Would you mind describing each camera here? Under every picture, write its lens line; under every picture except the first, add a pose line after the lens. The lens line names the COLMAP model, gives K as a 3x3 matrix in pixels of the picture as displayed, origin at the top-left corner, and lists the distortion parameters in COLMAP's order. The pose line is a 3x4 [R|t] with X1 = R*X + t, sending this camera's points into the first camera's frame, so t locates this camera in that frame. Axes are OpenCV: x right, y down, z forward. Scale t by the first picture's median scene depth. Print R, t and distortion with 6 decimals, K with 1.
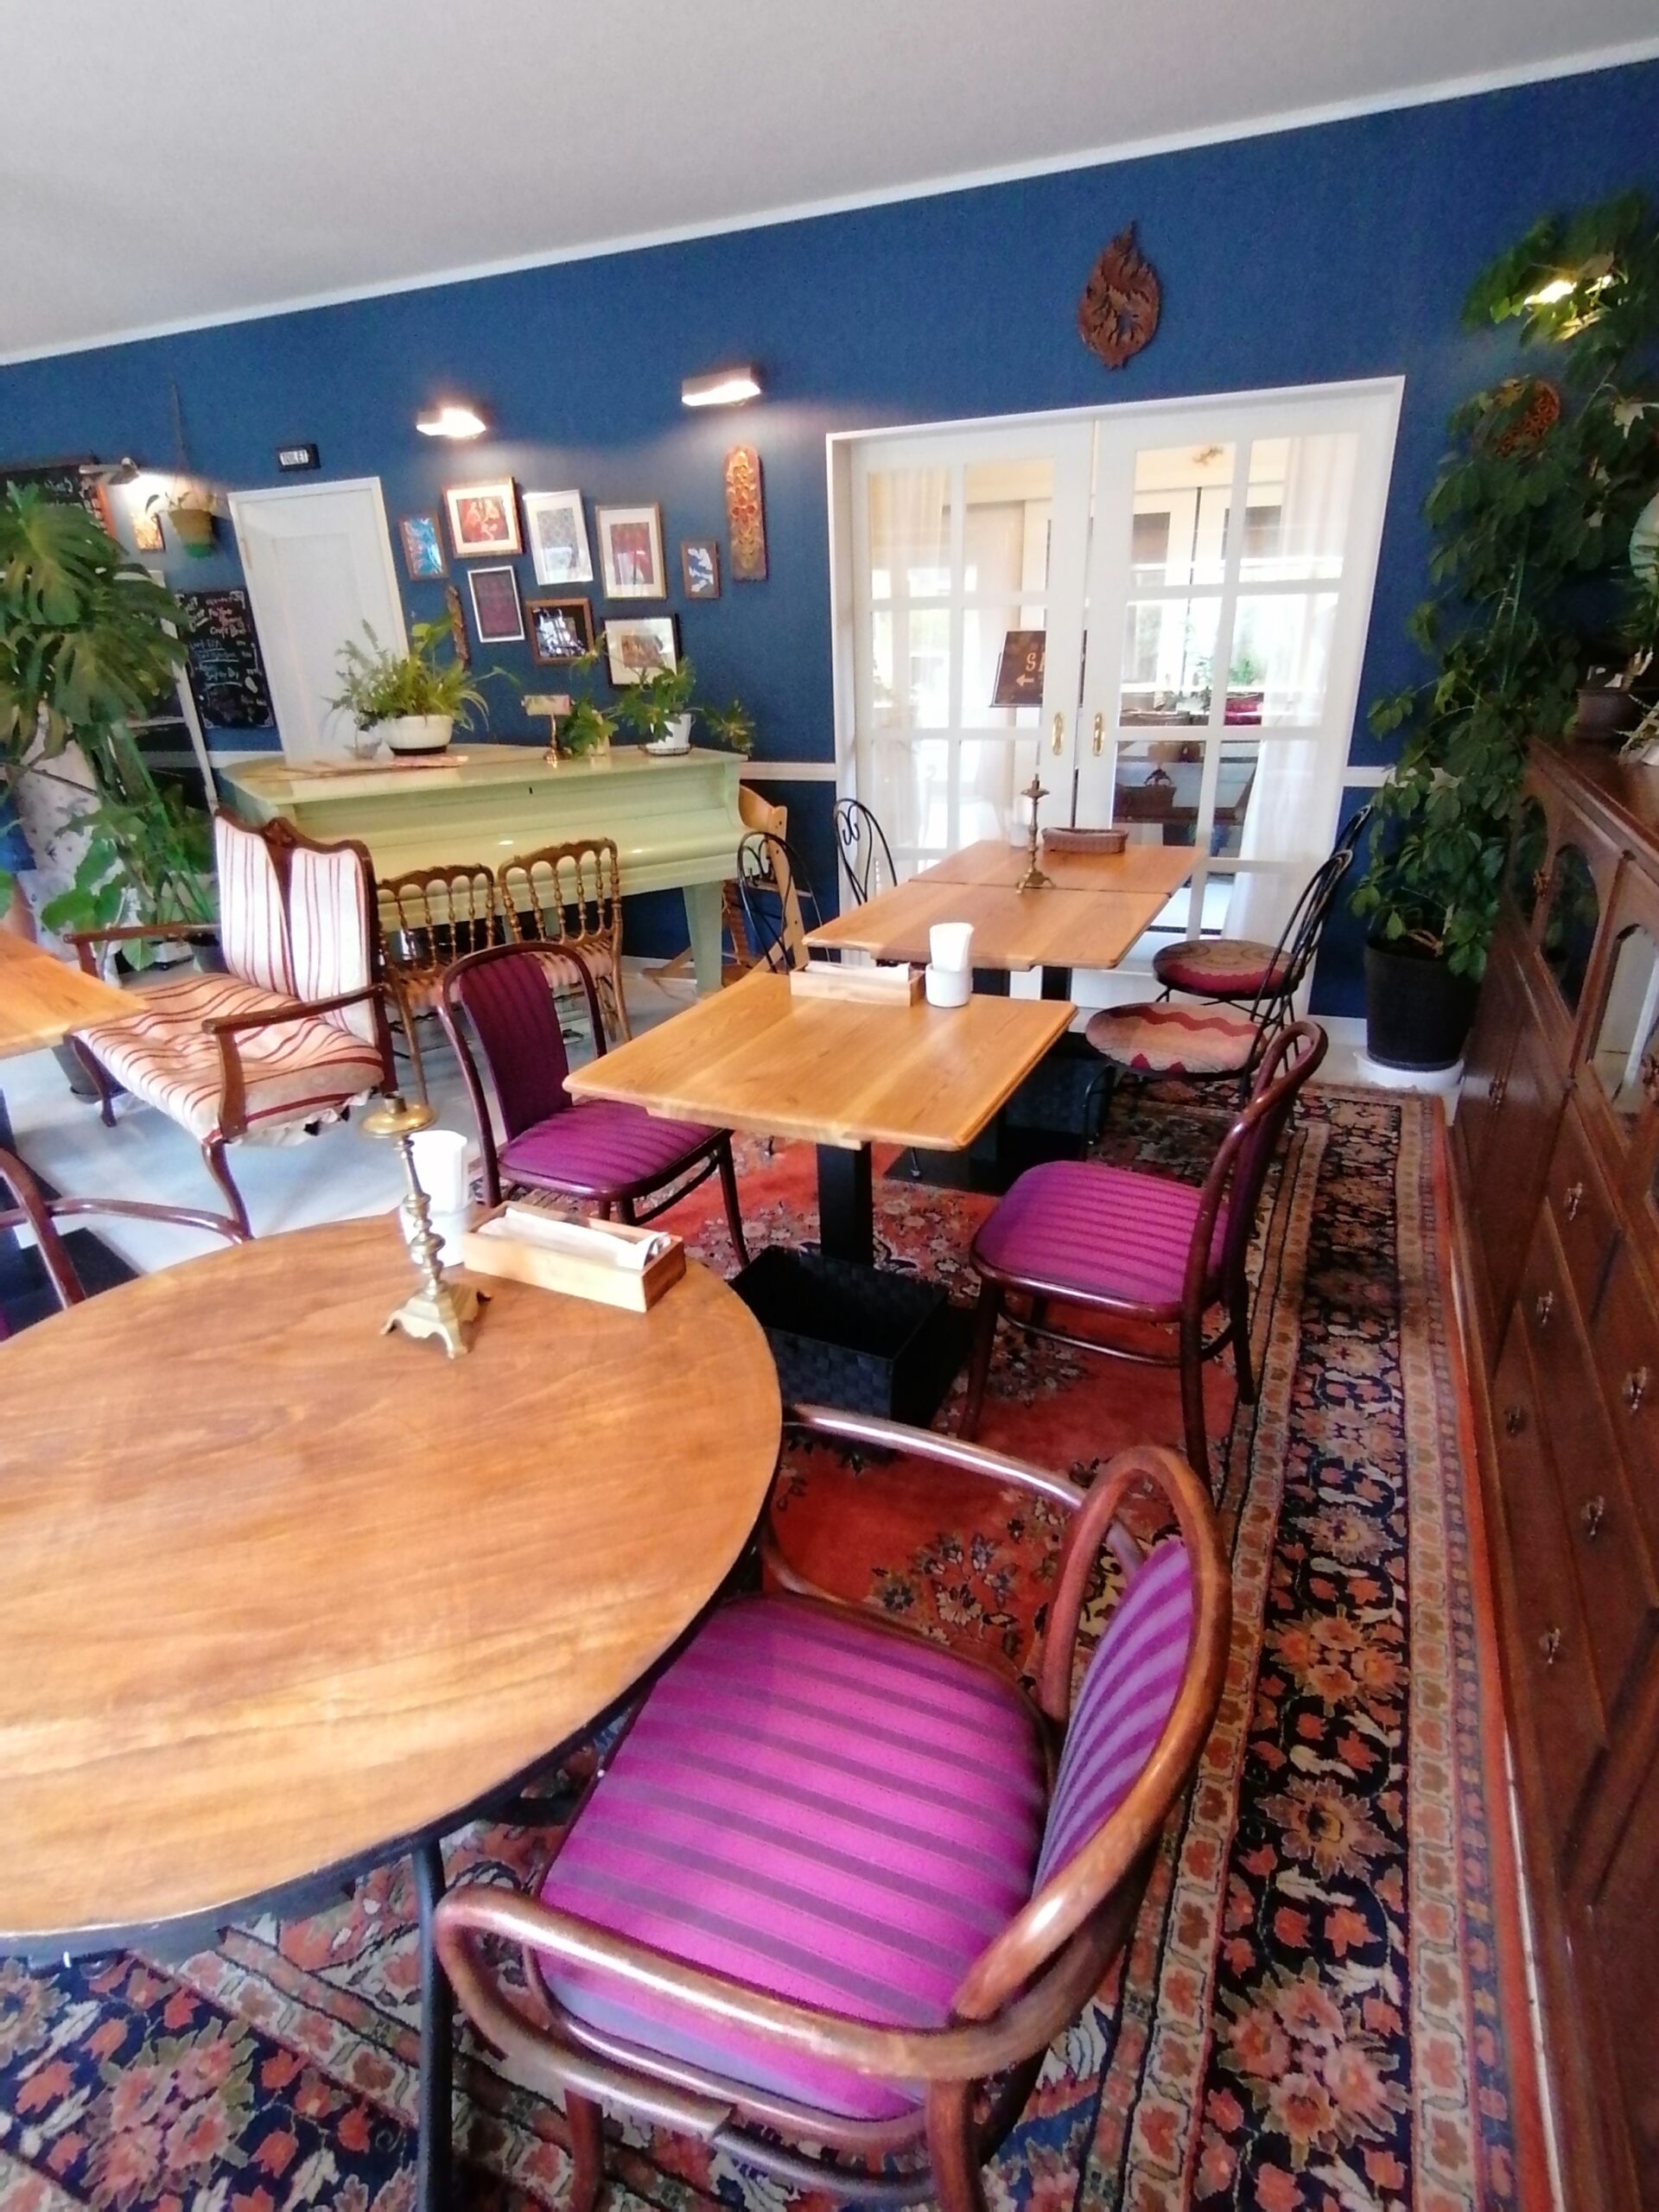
lens RADIAL K [[1081.0, 0, 831.7], [0, 1081.0, 1100.6], [0, 0, 1]] dist [-0.005145, 0.003550]
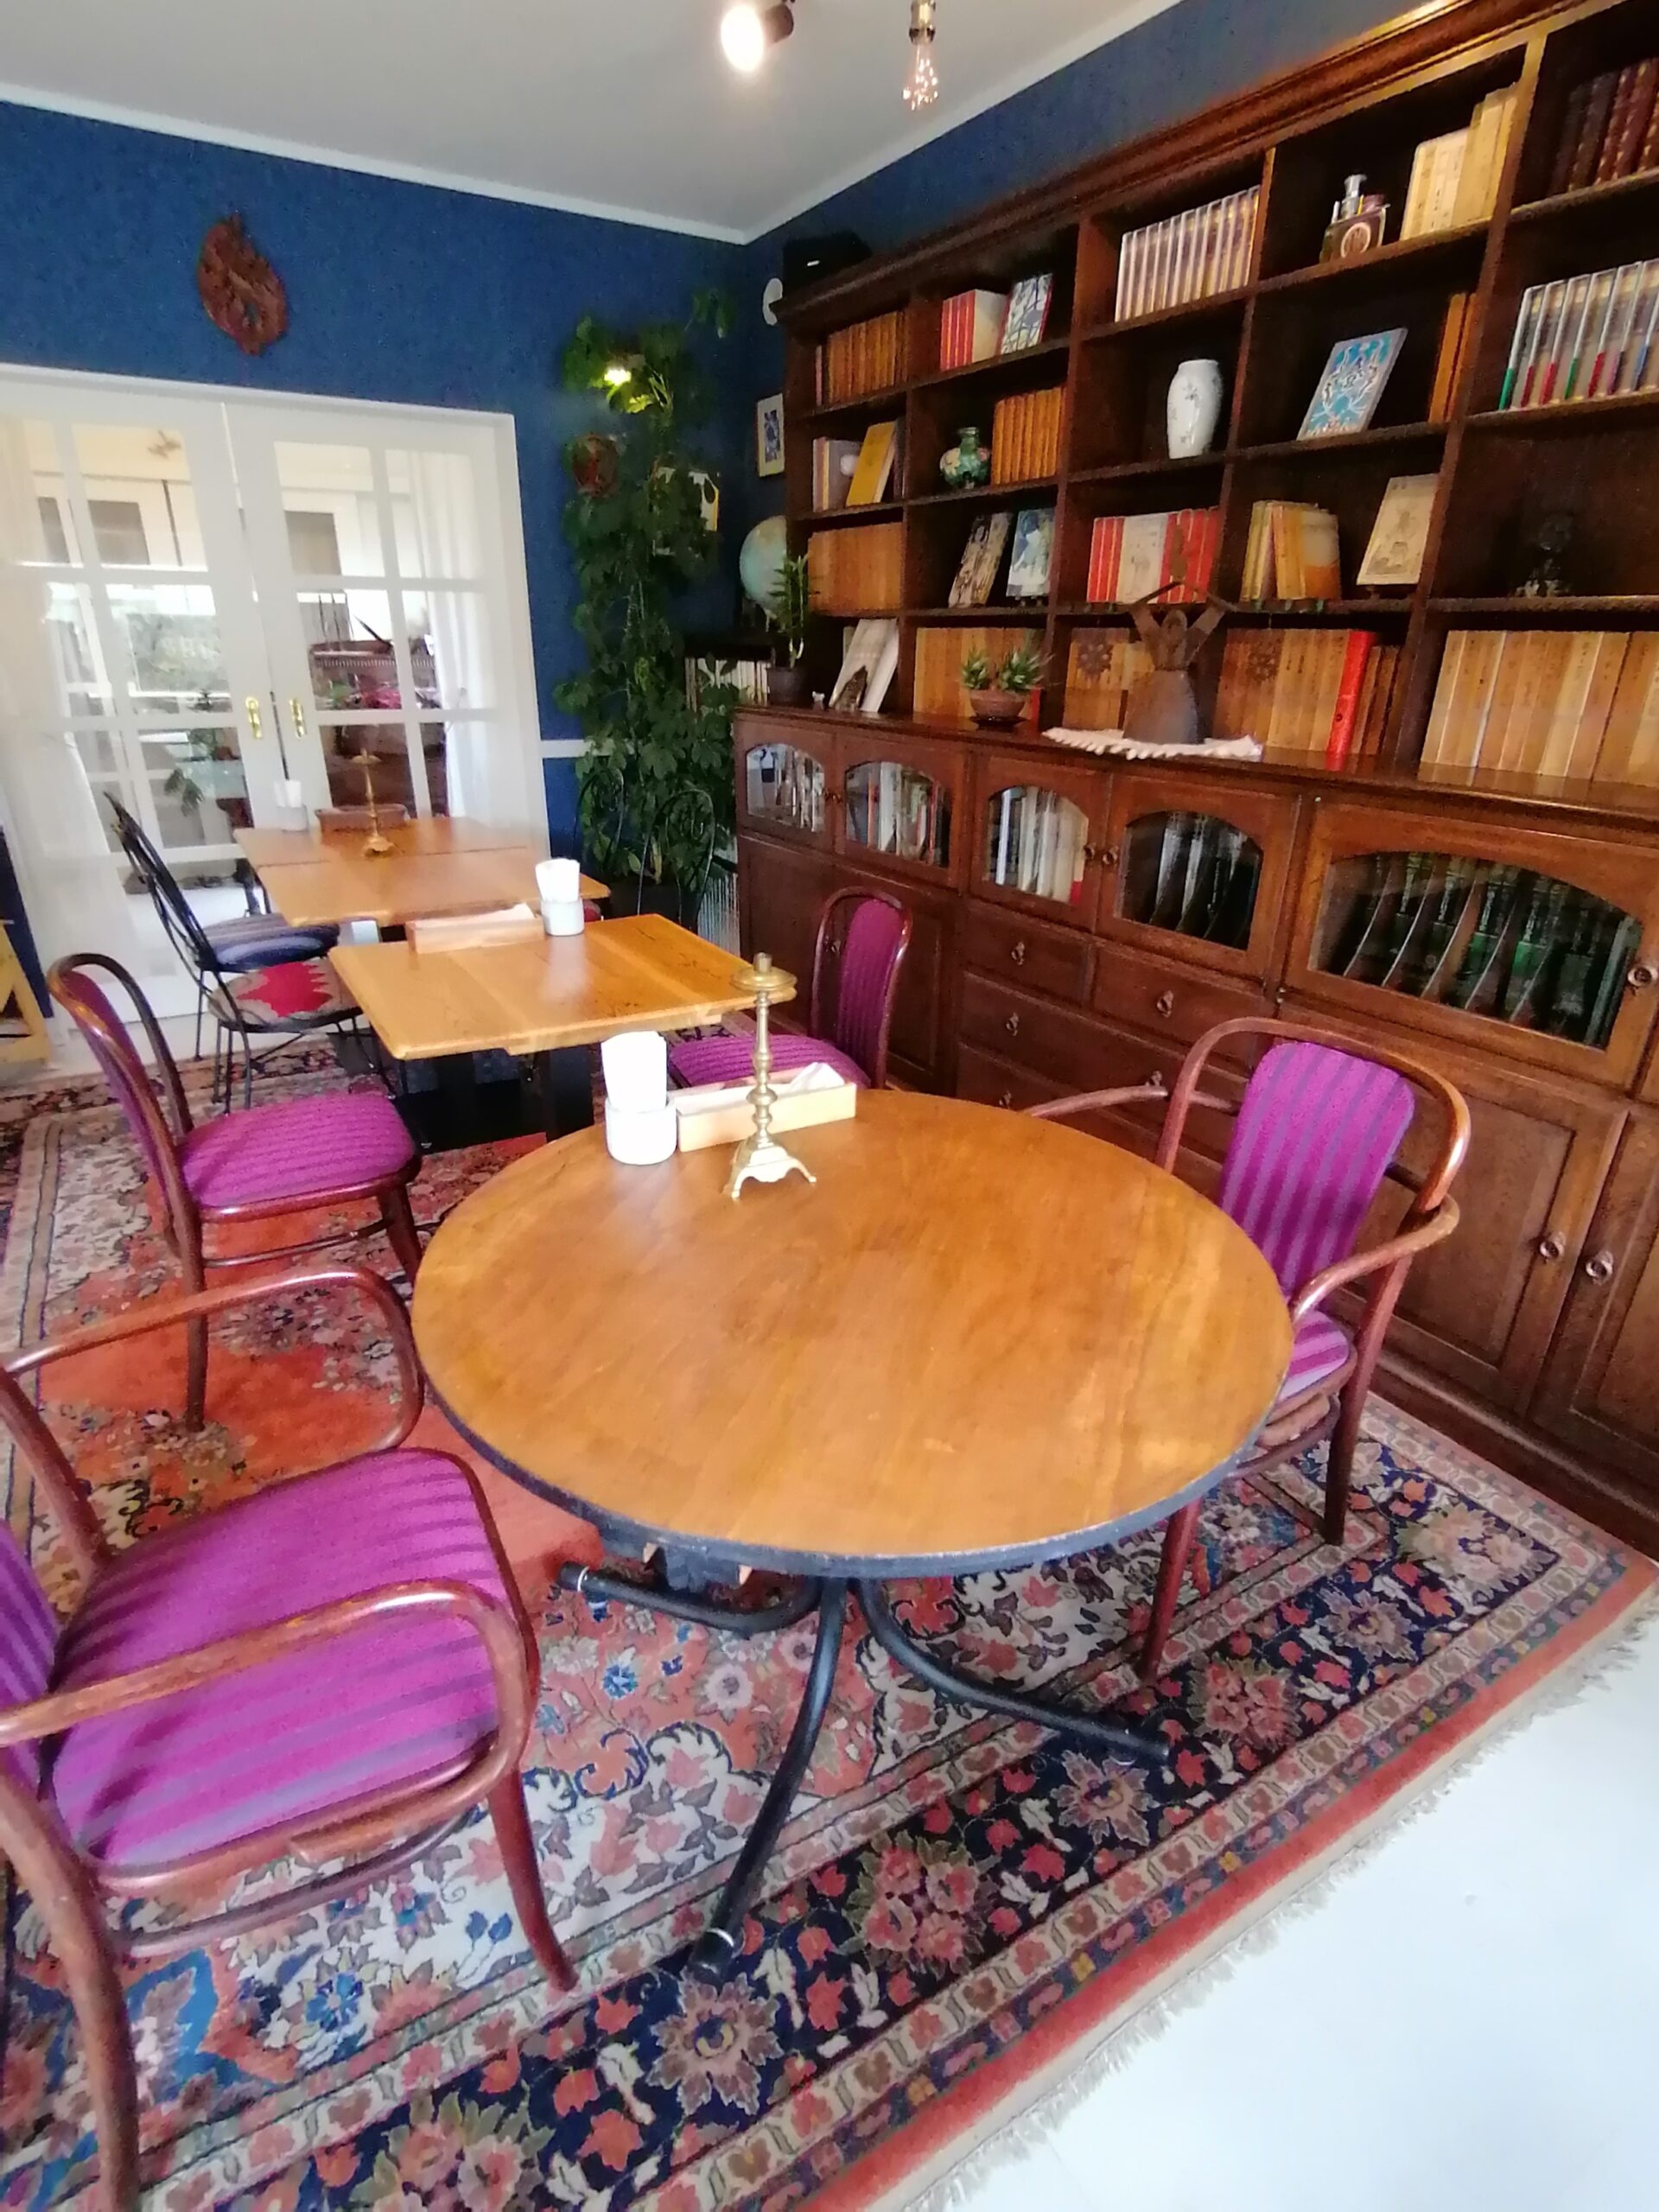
lens RADIAL K [[1081.0, 0, 810.6], [0, 1081.0, 1071.4], [0, 0, 1]] dist [-0.005145, 0.003550]
pose [[0.630744, -0.257507, 0.732020, -1.154431], [0.283042, 0.954689, 0.091953, 0.022830], [-0.722530, 0.149194, 0.675050, 0.219878]]
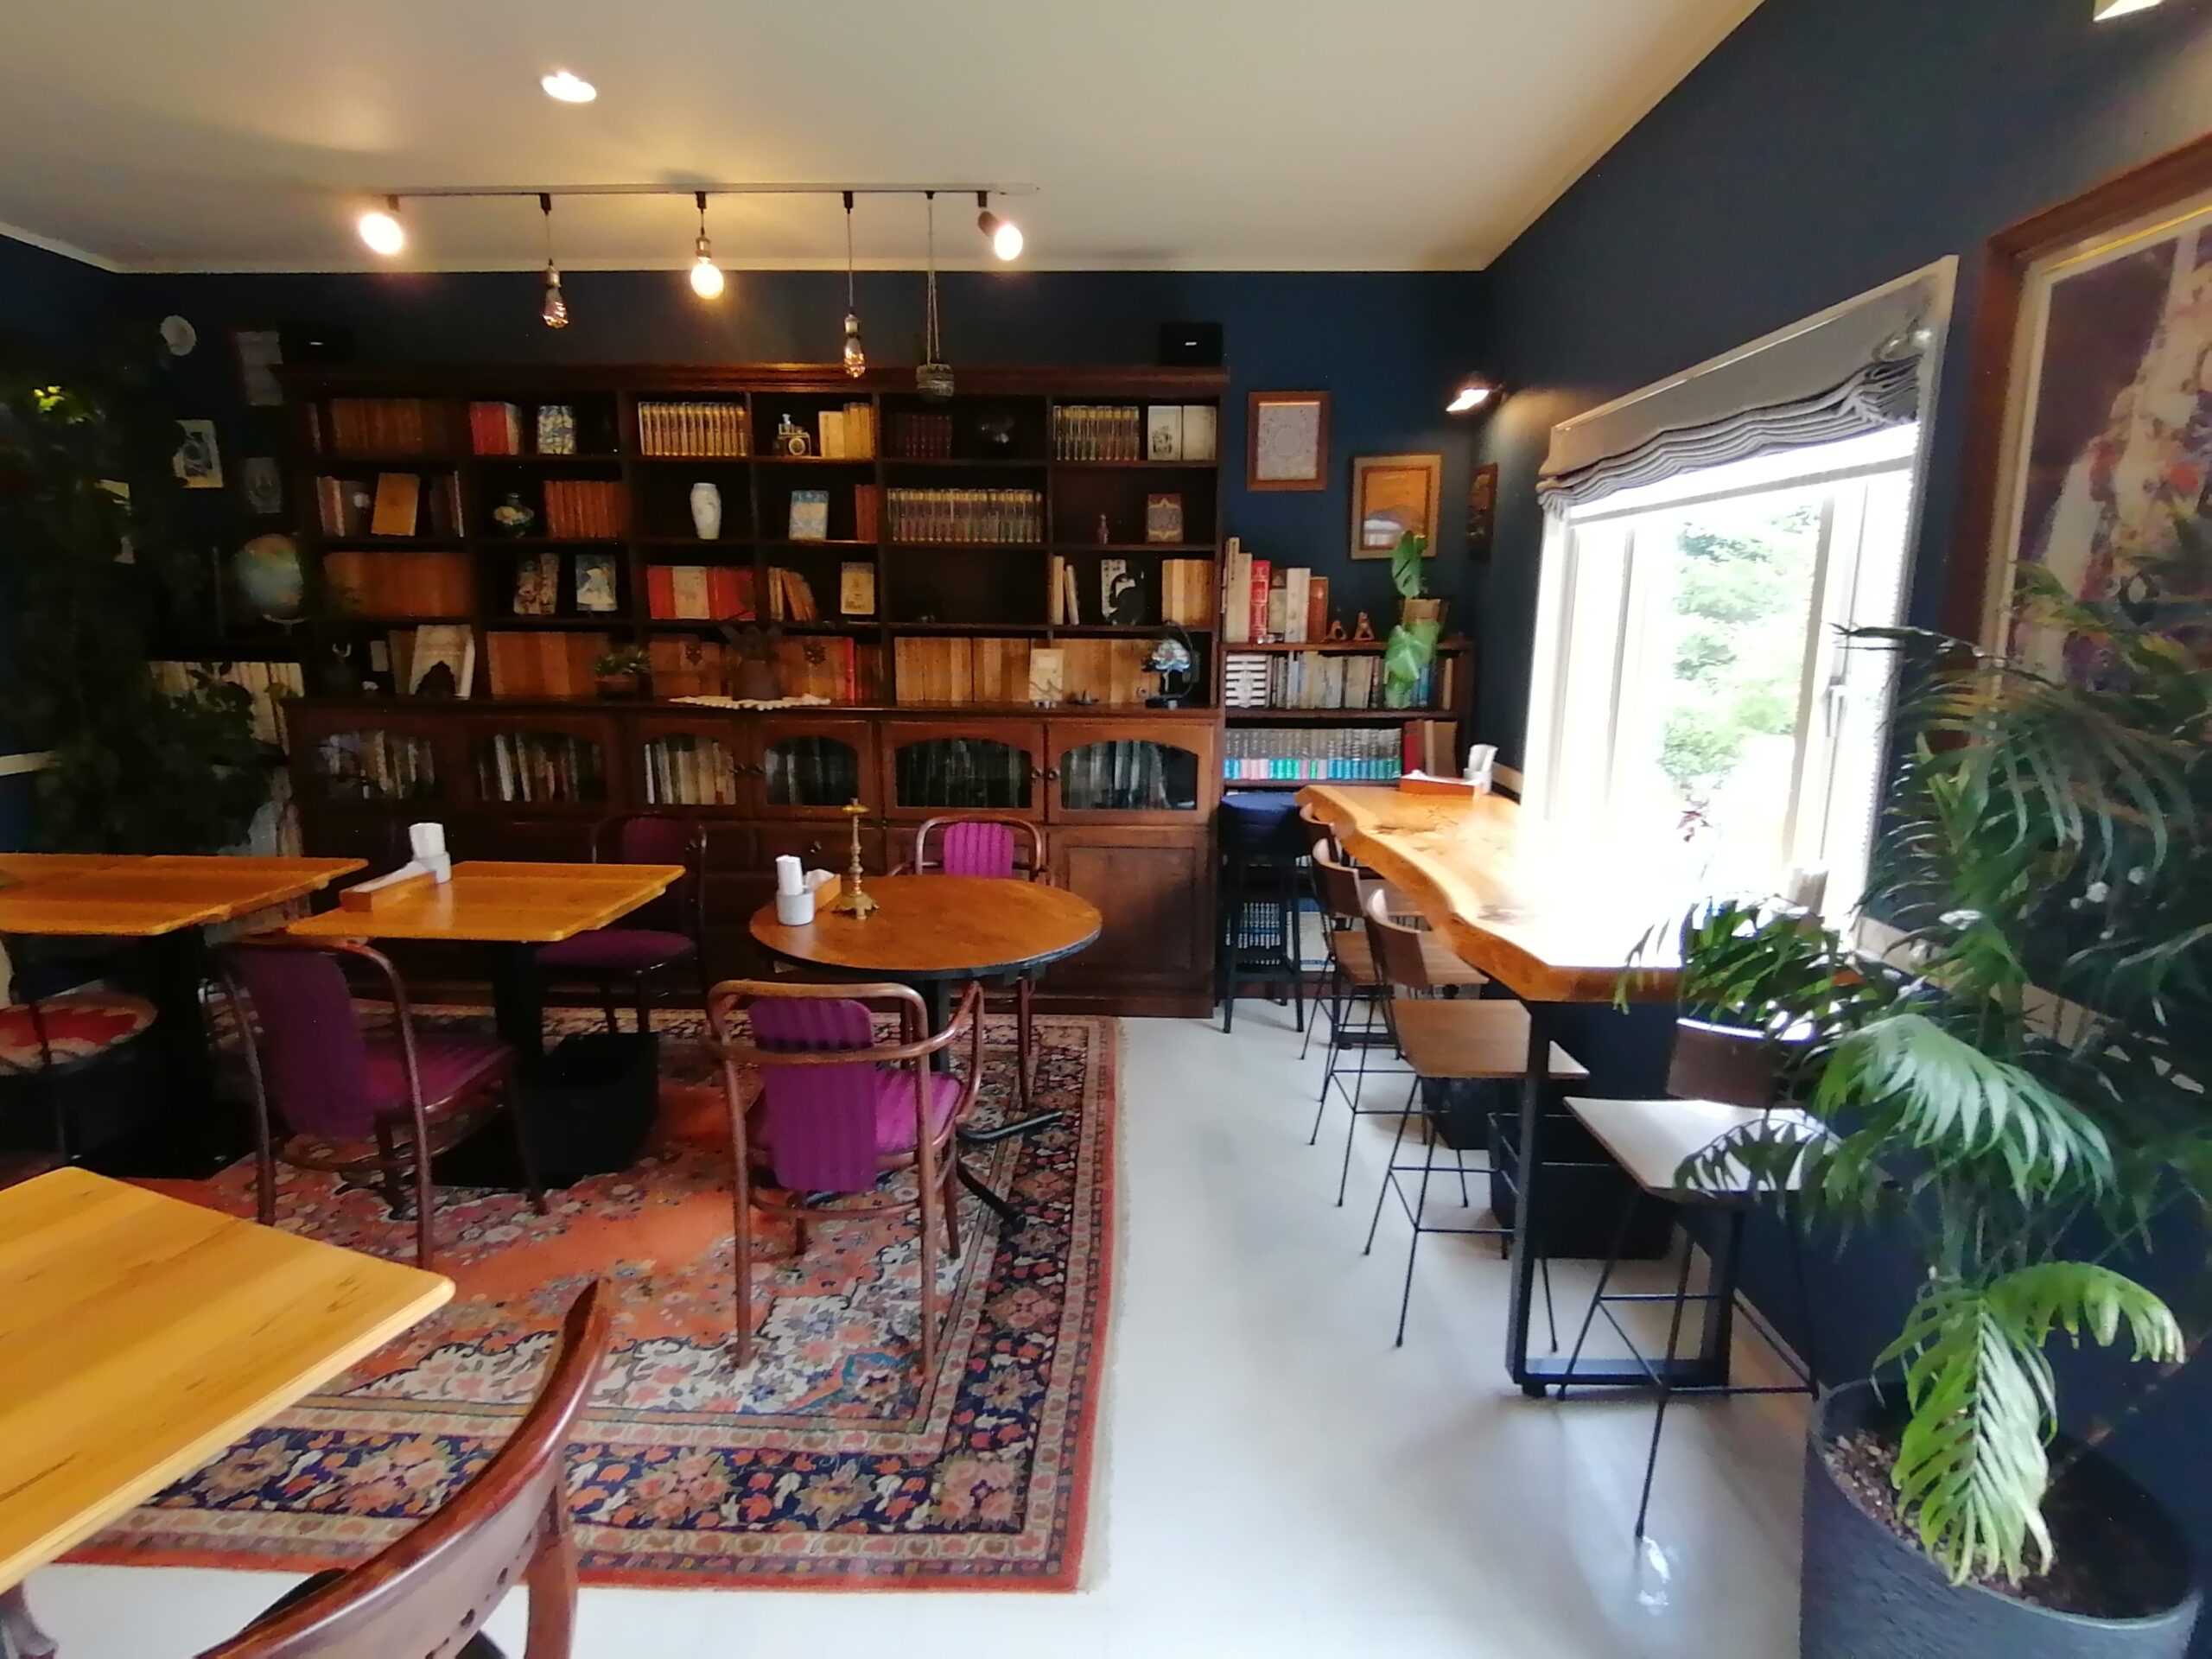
lens RADIAL K [[1081.0, 0, 1104.3], [0, 1081.0, 834.8], [0, 0, 1]] dist [-0.005145, 0.003550]
pose [[-0.343979, -0.153239, 0.926389, -2.559900], [0.370699, 0.884291, 0.283921, -0.356291], [-0.862705, 0.441075, -0.247372, 1.054519]]
